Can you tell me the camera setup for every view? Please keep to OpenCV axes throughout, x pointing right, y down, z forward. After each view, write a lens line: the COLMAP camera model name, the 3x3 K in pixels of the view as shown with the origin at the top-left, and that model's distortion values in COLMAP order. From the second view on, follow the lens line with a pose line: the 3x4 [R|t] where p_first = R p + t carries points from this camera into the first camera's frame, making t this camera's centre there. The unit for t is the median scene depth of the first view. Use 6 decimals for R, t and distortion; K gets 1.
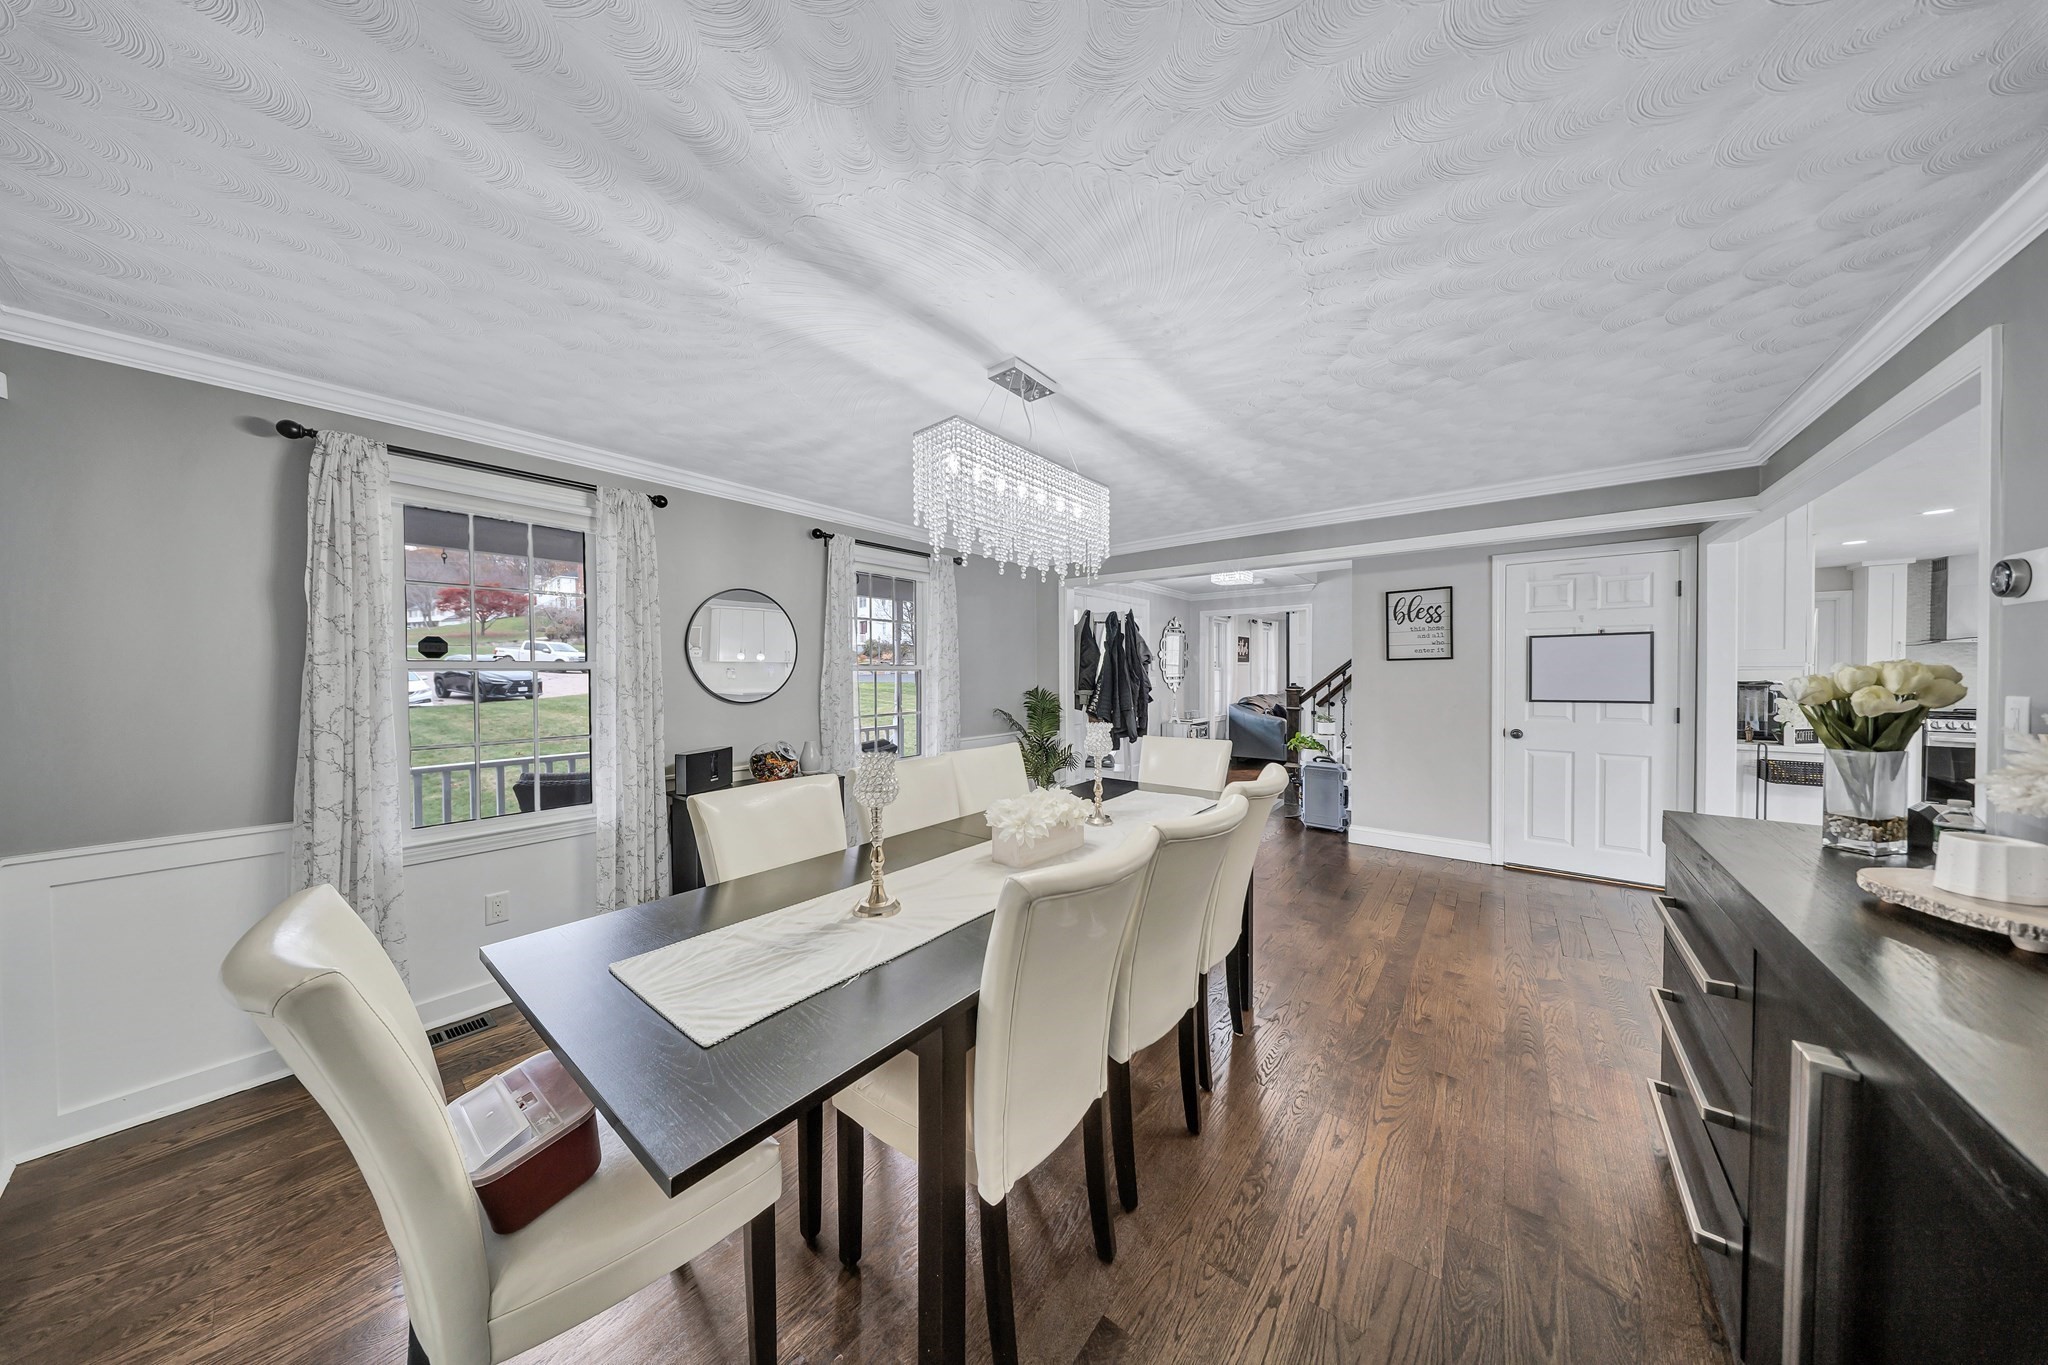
lens RADIAL K [[614.1, 0, 1024.0], [0, 614.1, 682.5], [0, 0, 1]] dist [-0.000216, -0.000014]
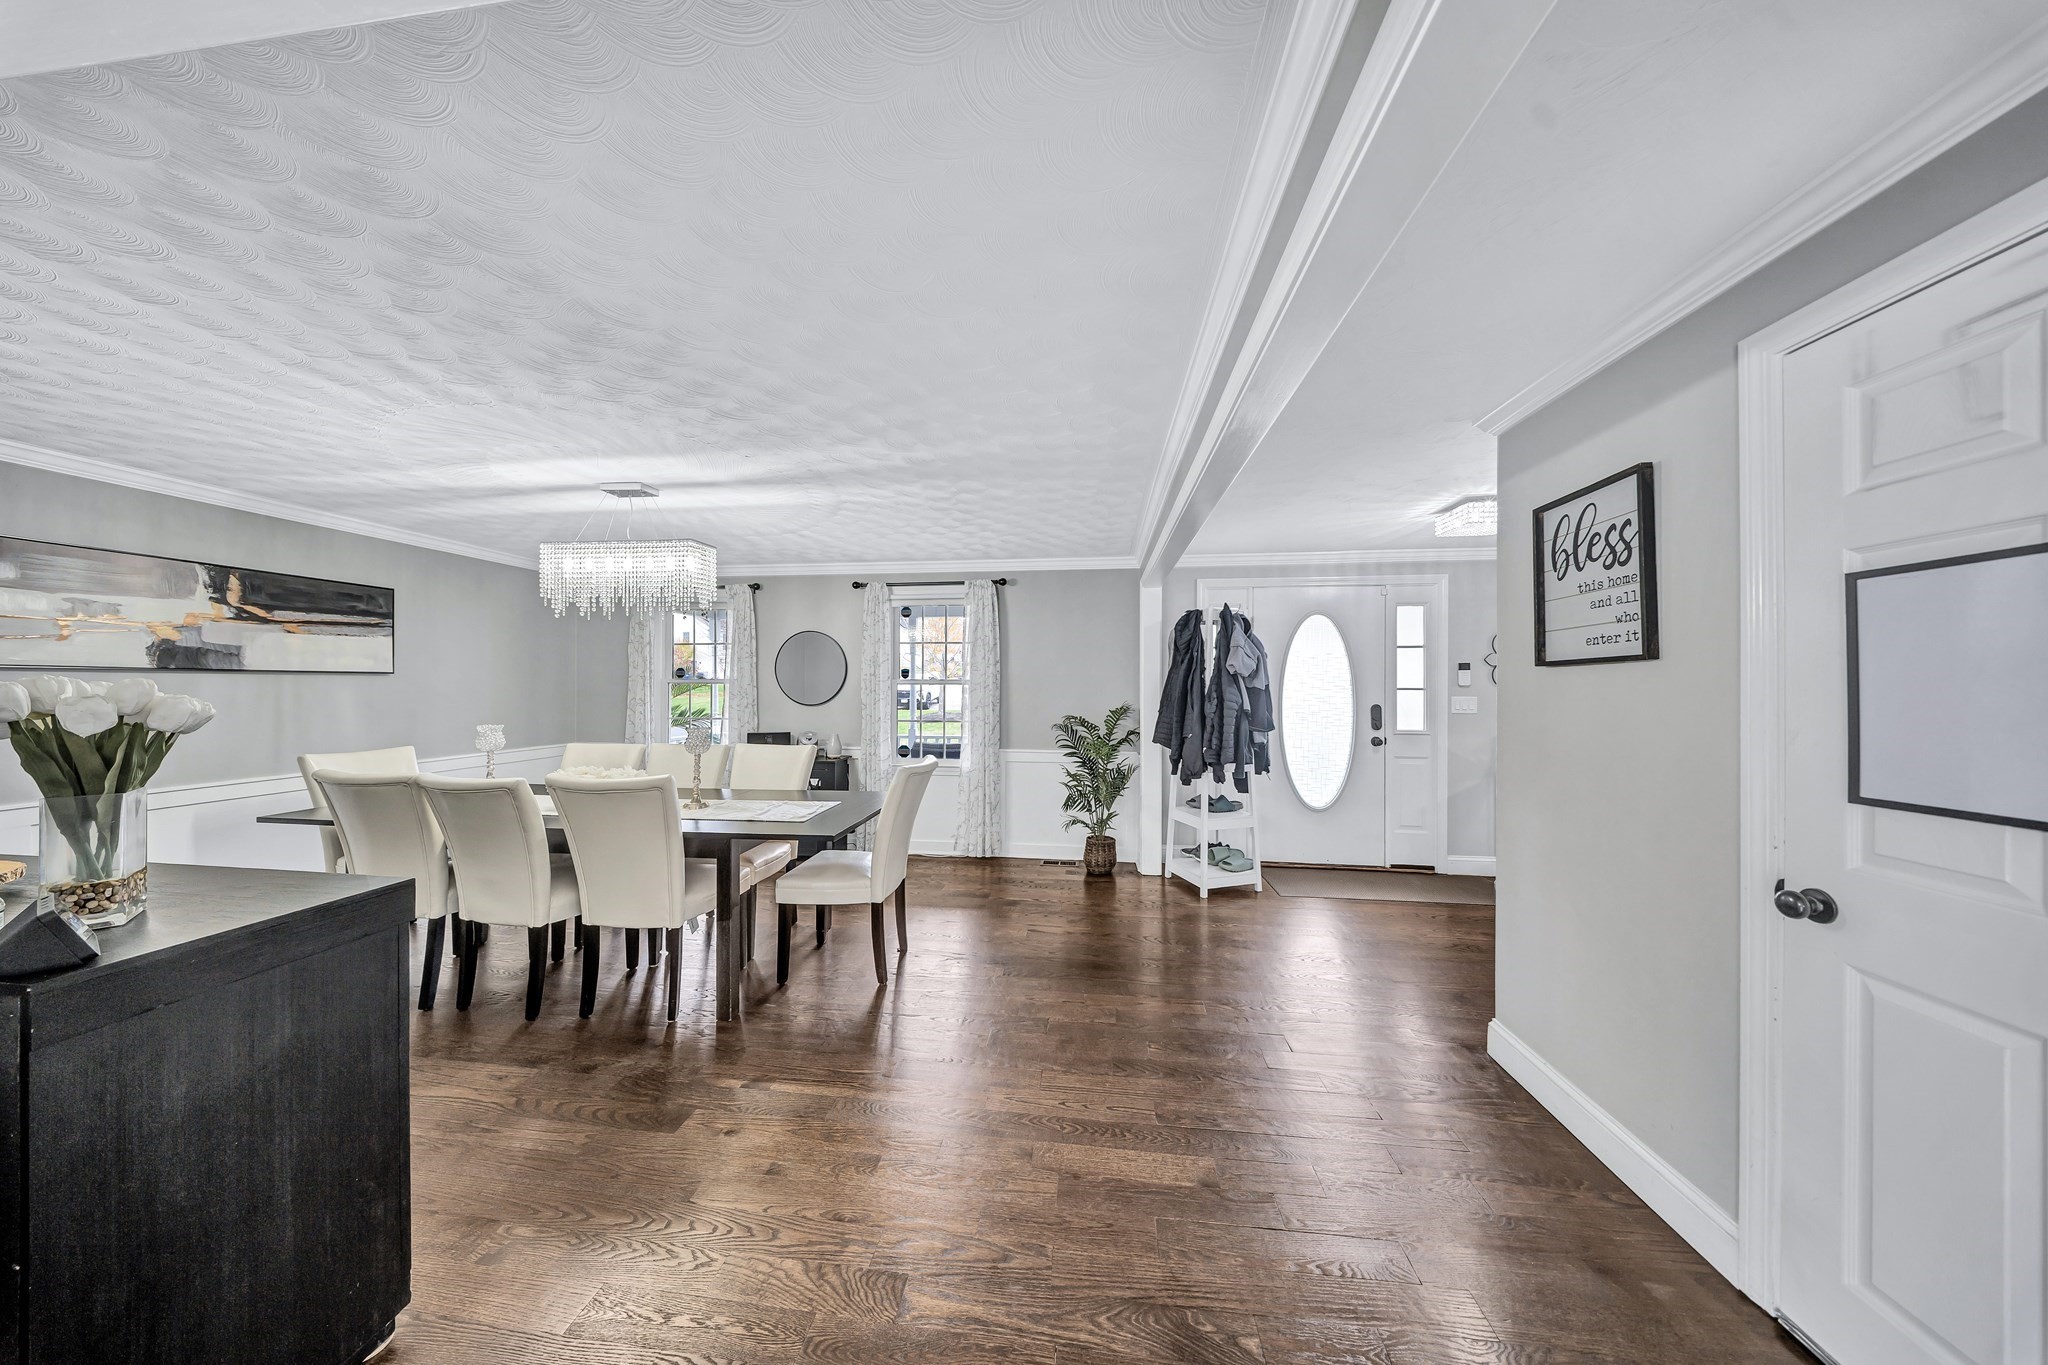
lens RADIAL K [[591.0, 0, 1030.2], [0, 591.0, 677.1], [0, 0, 1]] dist [-0.000533, -0.000022]
pose [[0.534251, -0.005890, -0.845305, 0.843830], [-0.016752, 0.999706, -0.017553, -0.015381], [0.845160, 0.023538, 0.533995, 0.524566]]
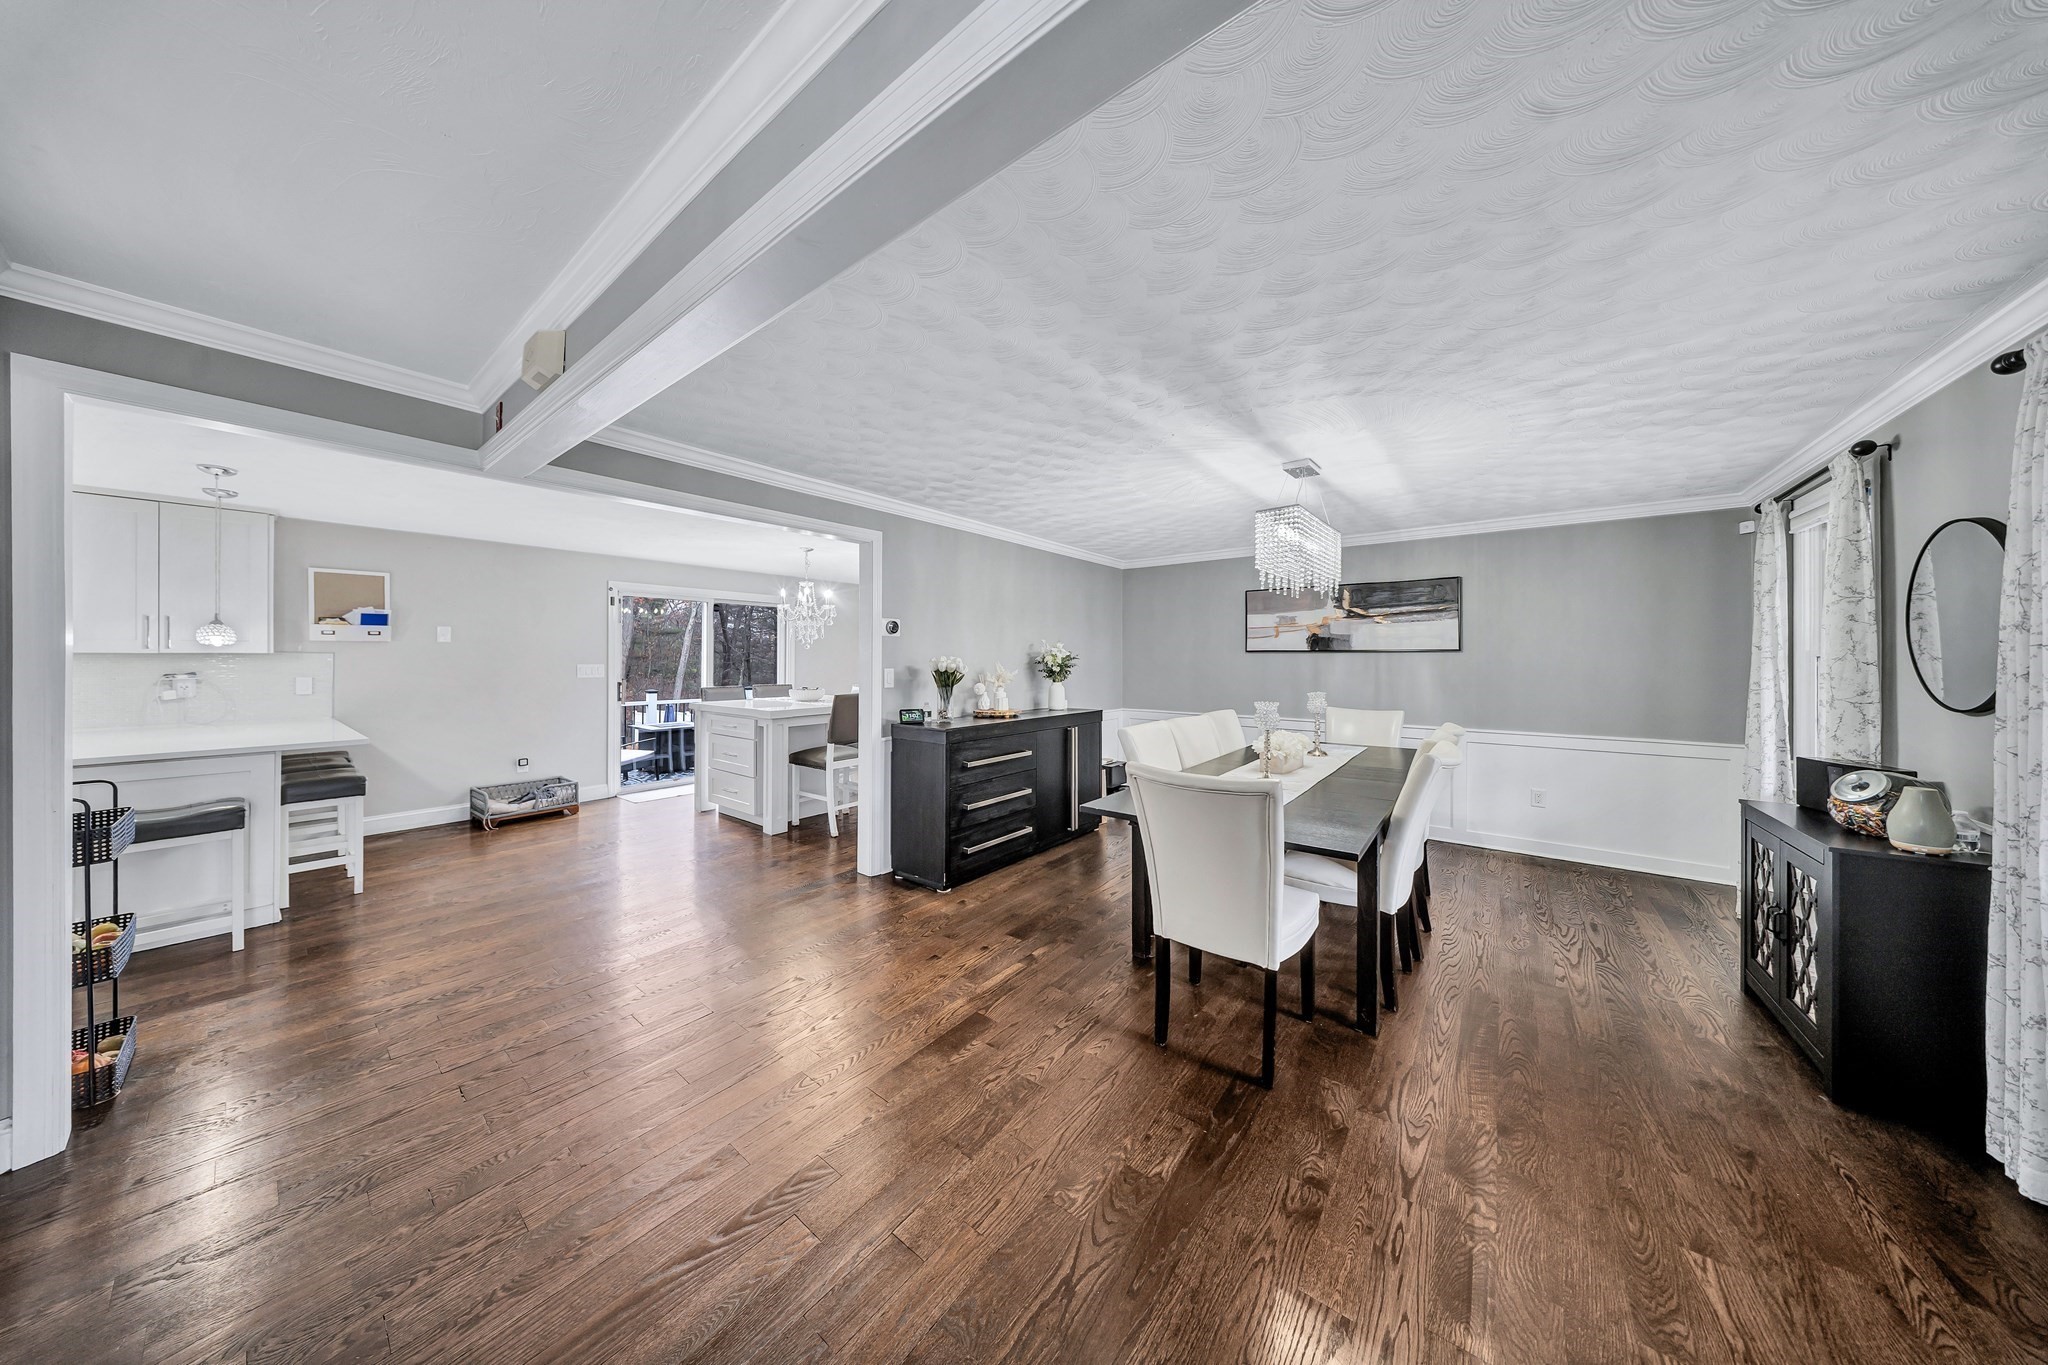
lens RADIAL K [[603.9, 0, 1015.9], [0, 603.9, 653.3], [0, 0, 1]] dist [-0.000378, -0.000003]
pose [[-0.999958, -0.000643, -0.009100, 0.355231], [-0.000683, 0.999990, 0.004484, -0.019783], [0.009097, 0.004490, -0.999949, 1.220899]]
